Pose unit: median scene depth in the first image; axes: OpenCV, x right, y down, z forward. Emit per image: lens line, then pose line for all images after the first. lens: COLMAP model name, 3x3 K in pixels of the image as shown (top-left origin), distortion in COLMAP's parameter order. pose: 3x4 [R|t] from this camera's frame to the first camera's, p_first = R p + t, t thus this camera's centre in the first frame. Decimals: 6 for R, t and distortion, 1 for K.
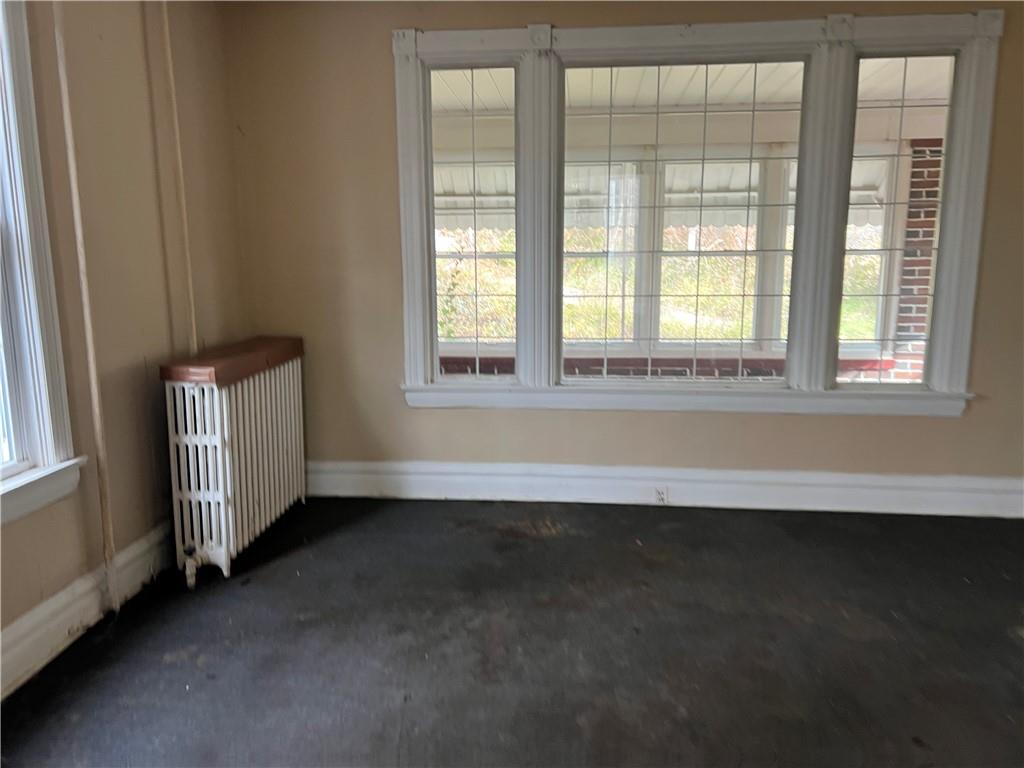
lens RADIAL K [[774.6, 0, 502.2], [0, 774.6, 389.1], [0, 0, 1]] dist [0.074994, -0.090073]
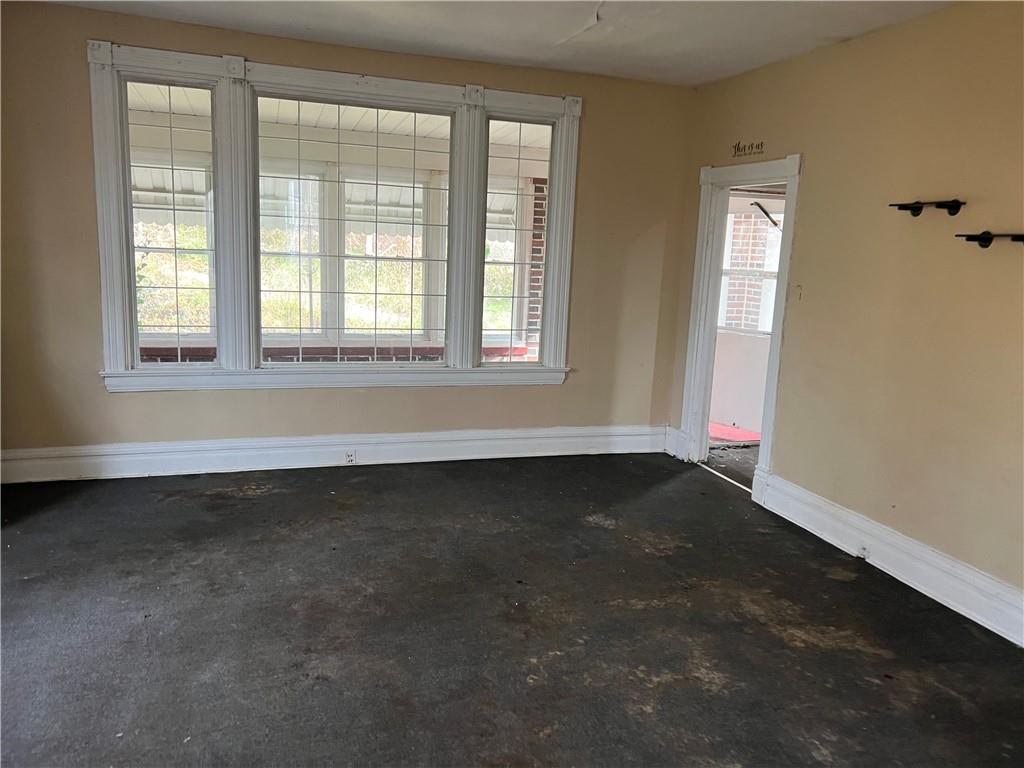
lens RADIAL K [[760.0, 0, 513.3], [0, 760.0, 368.5], [0, 0, 1]] dist [-0.000006, -0.005170]
pose [[0.912394, -0.017880, 0.408922, -0.041116], [0.026839, 0.999509, -0.016180, 0.022833], [-0.408432, 0.025738, 0.912426, -0.171714]]
